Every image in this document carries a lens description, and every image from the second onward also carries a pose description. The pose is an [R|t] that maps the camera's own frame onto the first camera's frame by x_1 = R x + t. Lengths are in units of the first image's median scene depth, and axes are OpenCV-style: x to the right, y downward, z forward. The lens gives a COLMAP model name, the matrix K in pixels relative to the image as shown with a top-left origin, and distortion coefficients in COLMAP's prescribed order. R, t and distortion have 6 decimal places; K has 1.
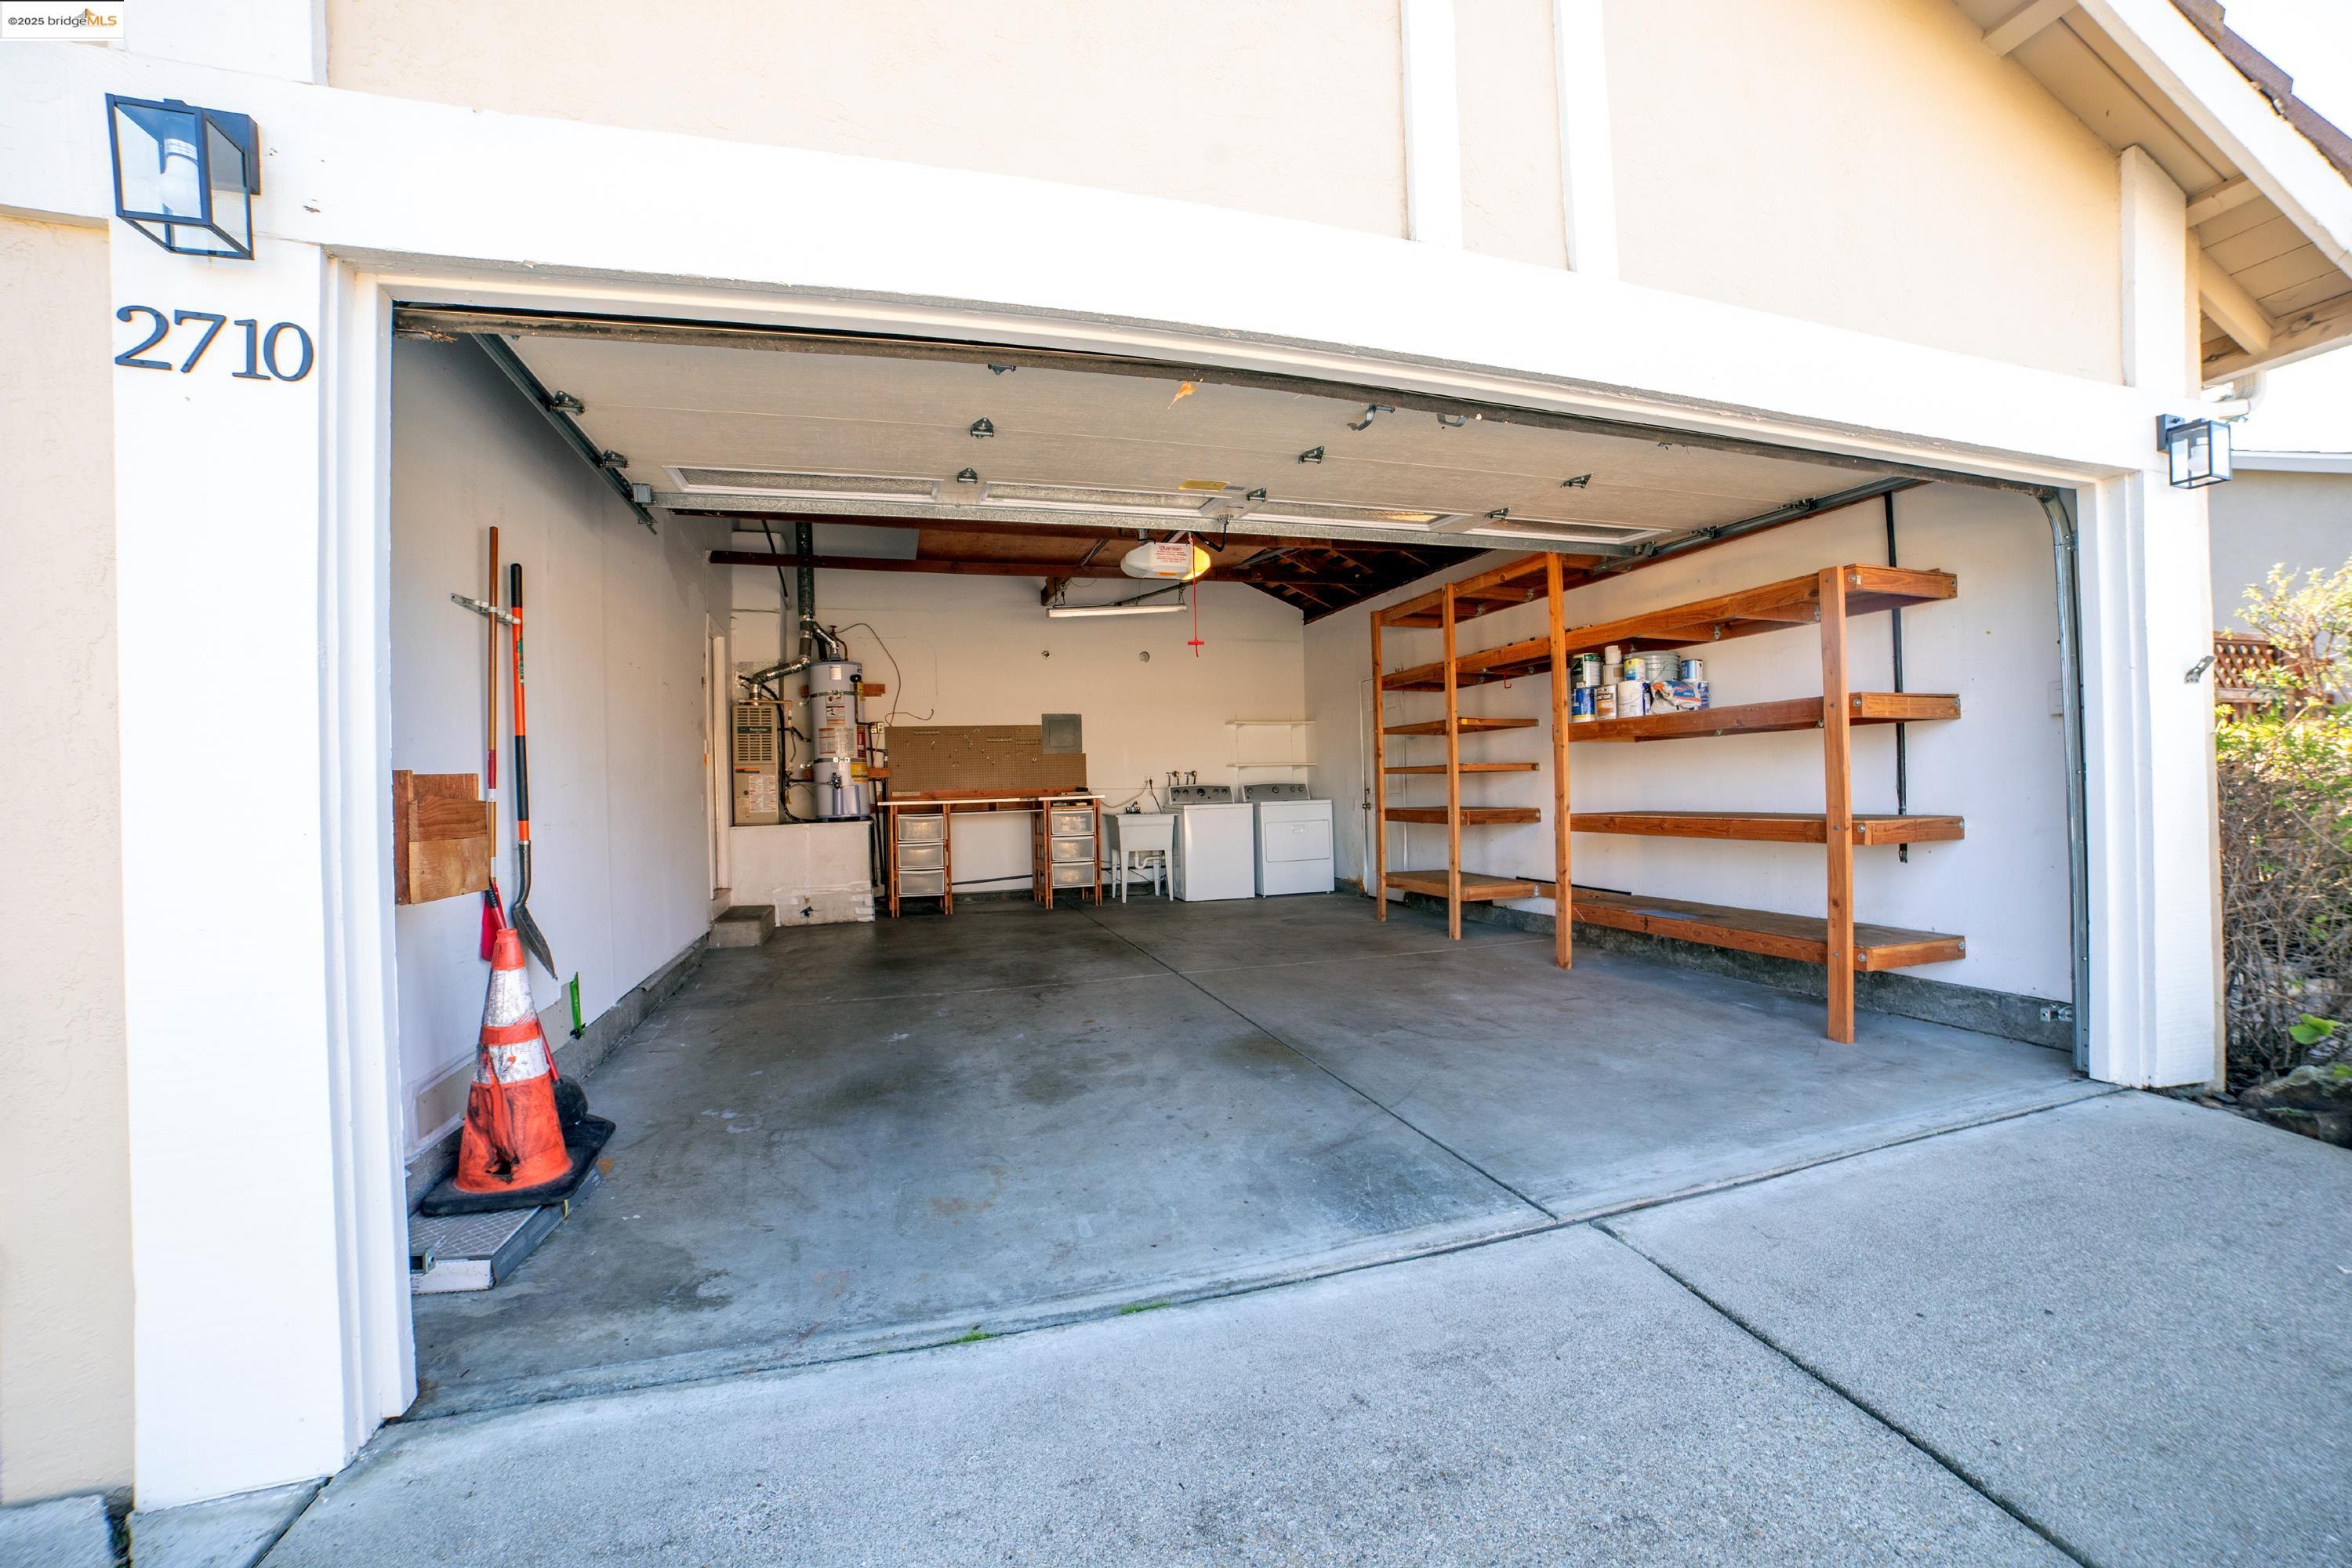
lens RADIAL K [[936.7, 0, 1169.2], [0, 936.7, 787.5], [0, 0, 1]] dist [-0.104075, 0.034221]
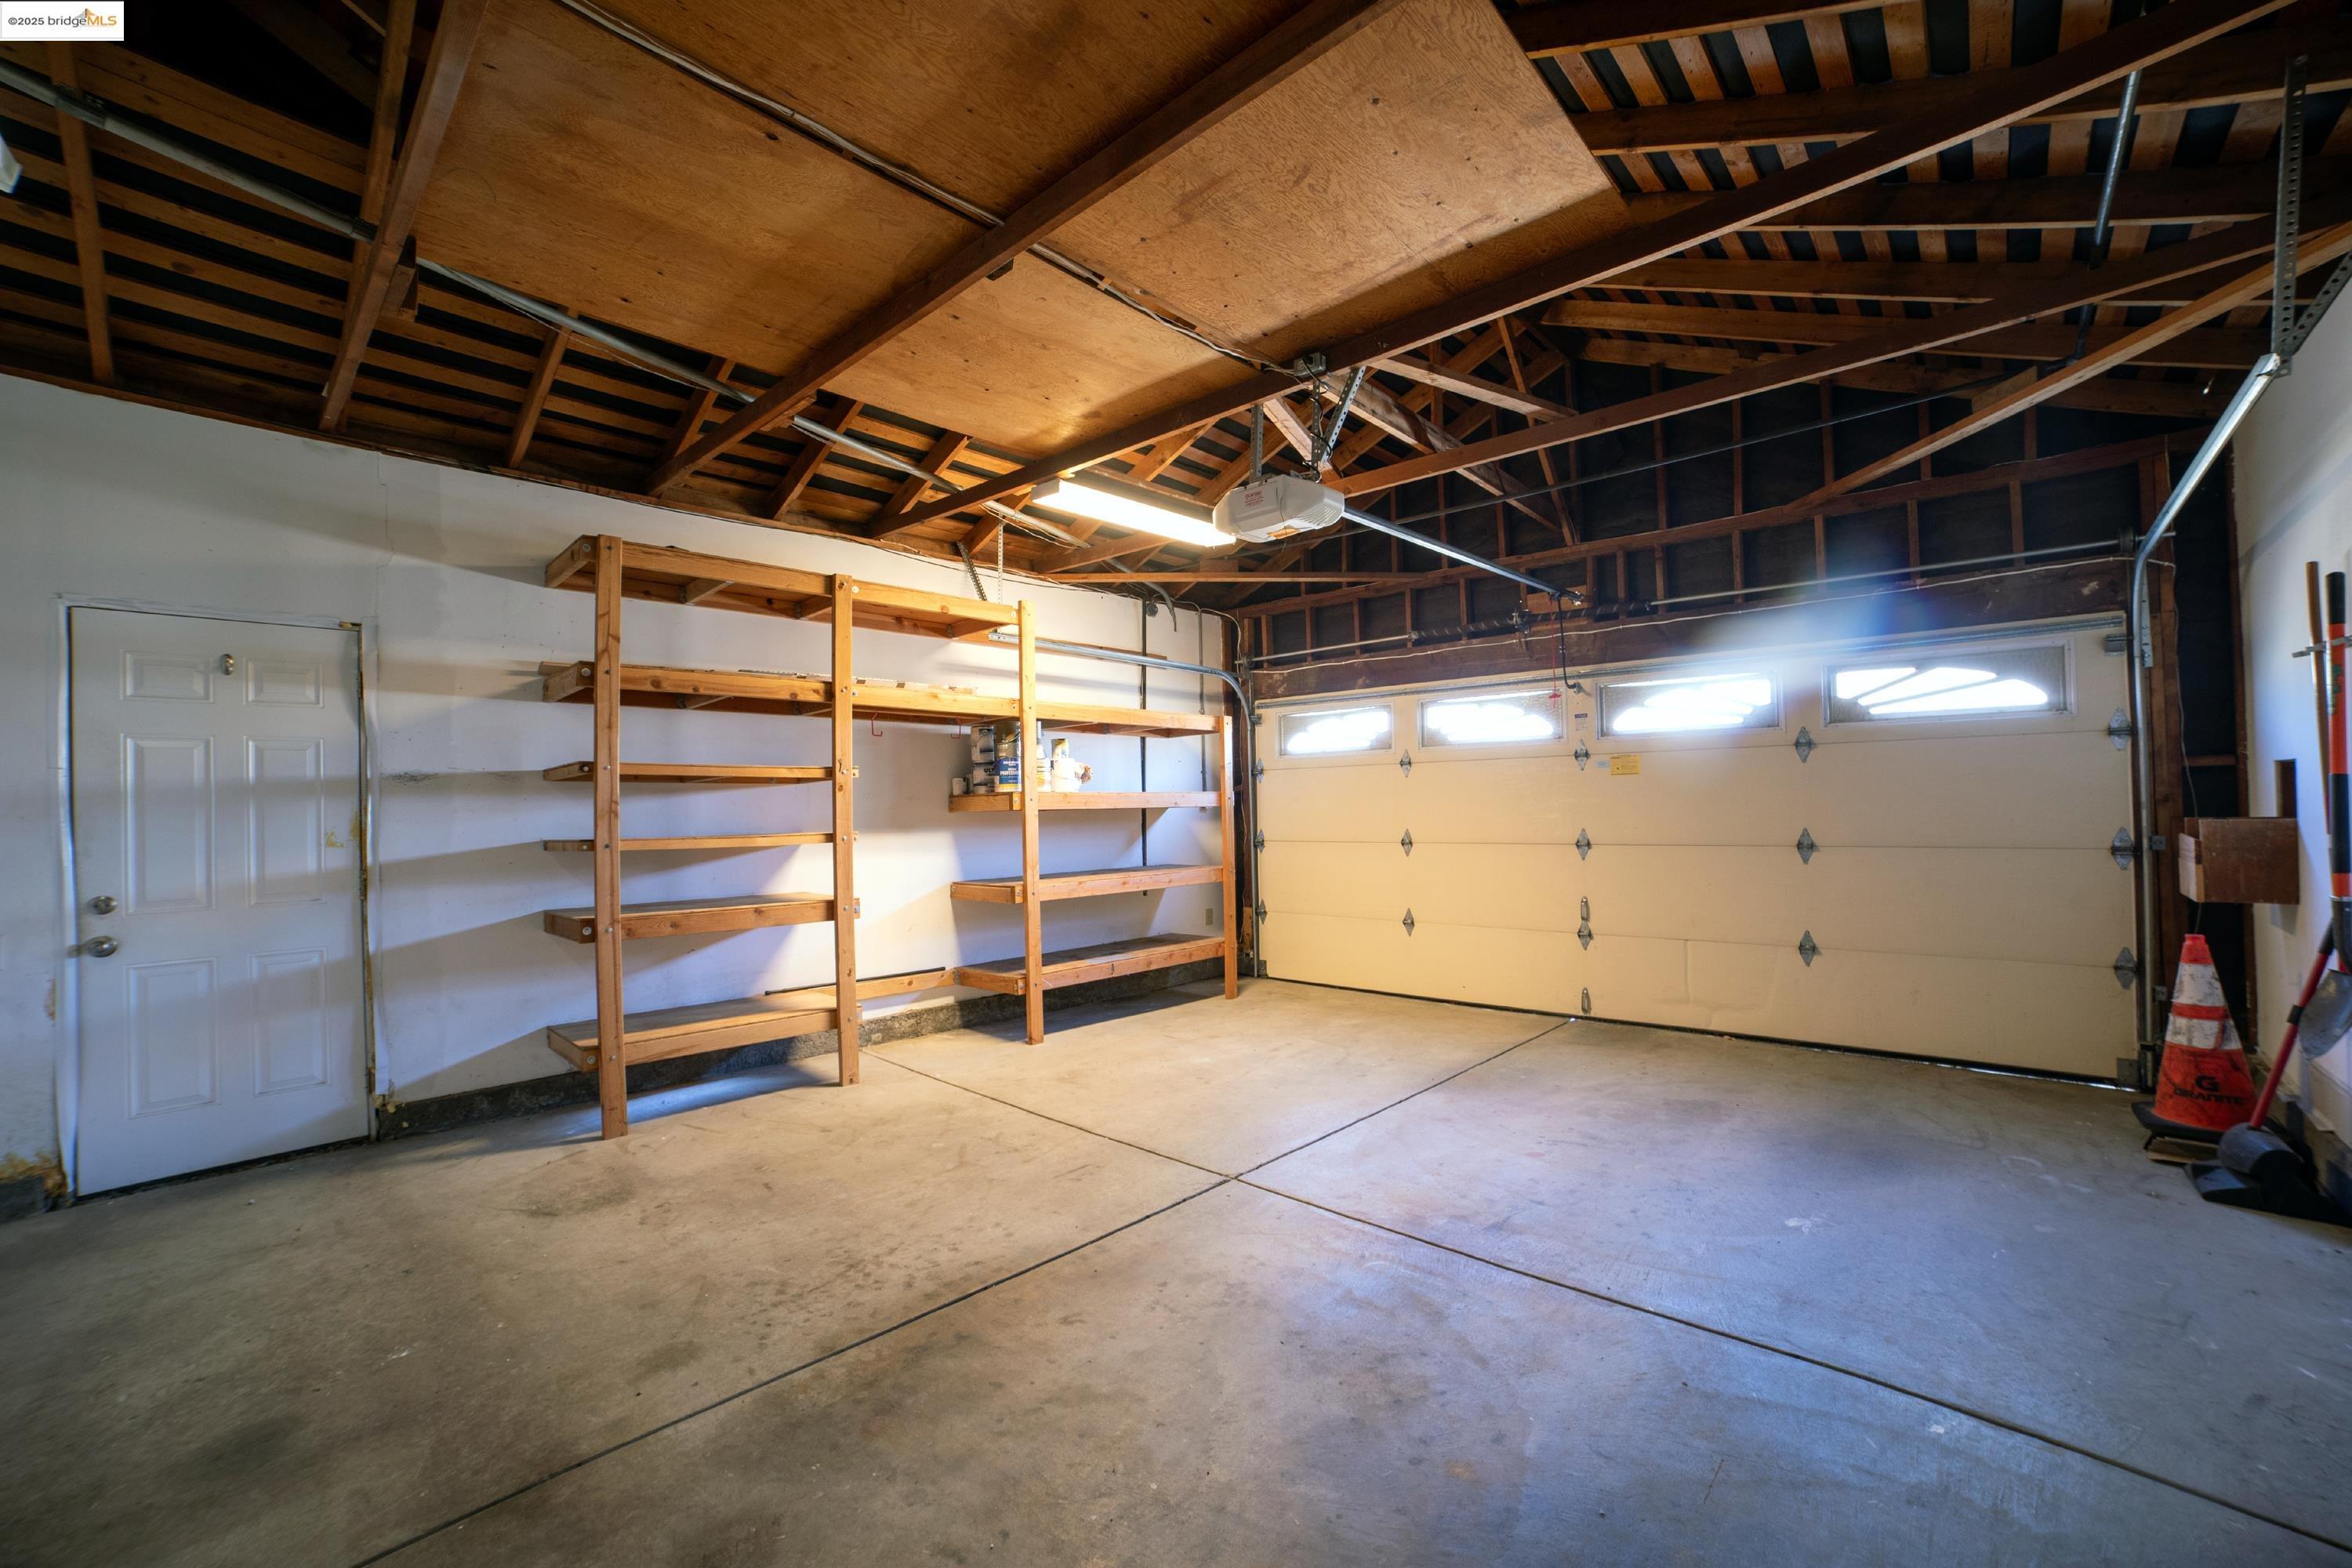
lens RADIAL K [[936.7, 0, 1169.2], [0, 936.7, 787.5], [0, 0, 1]] dist [-0.104075, 0.034221]
pose [[-0.499082, 0.053413, 0.864907, -0.548879], [0.032005, 0.998554, -0.043199, -0.027961], [-0.865964, 0.006122, -0.500070, 1.486906]]
